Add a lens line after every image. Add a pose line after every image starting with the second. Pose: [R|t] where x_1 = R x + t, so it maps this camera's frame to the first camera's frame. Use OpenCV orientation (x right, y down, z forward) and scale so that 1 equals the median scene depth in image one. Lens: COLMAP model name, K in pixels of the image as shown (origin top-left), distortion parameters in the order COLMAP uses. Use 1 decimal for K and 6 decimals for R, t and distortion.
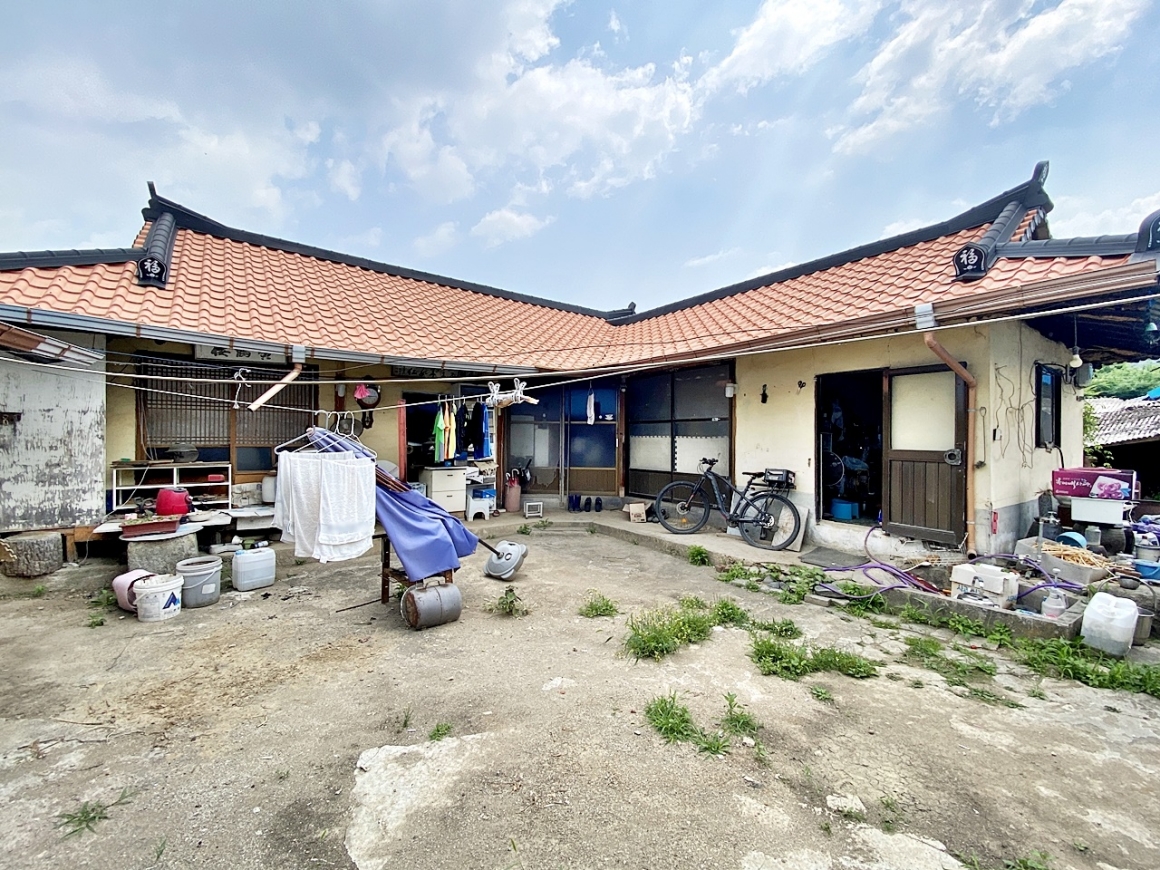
lens RADIAL K [[479.1, 0, 576.9], [0, 479.1, 437.0], [0, 0, 1]] dist [0.029159, -0.025548]
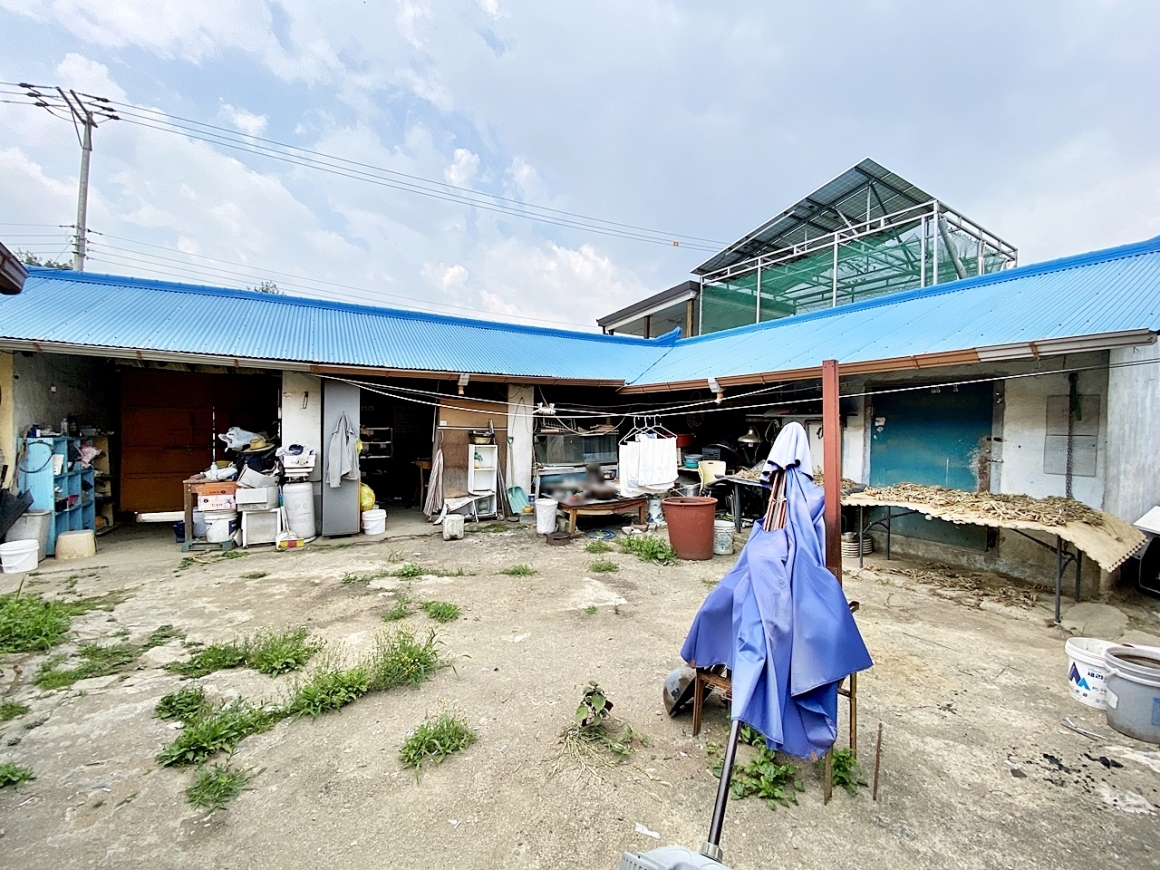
lens RADIAL K [[479.1, 0, 576.9], [0, 479.1, 437.0], [0, 0, 1]] dist [0.029159, -0.025548]
pose [[-0.998050, -0.014411, -0.060739, -0.088330], [-0.016154, 0.999469, 0.028299, -0.010026], [0.060299, 0.029225, -0.997752, 1.830622]]
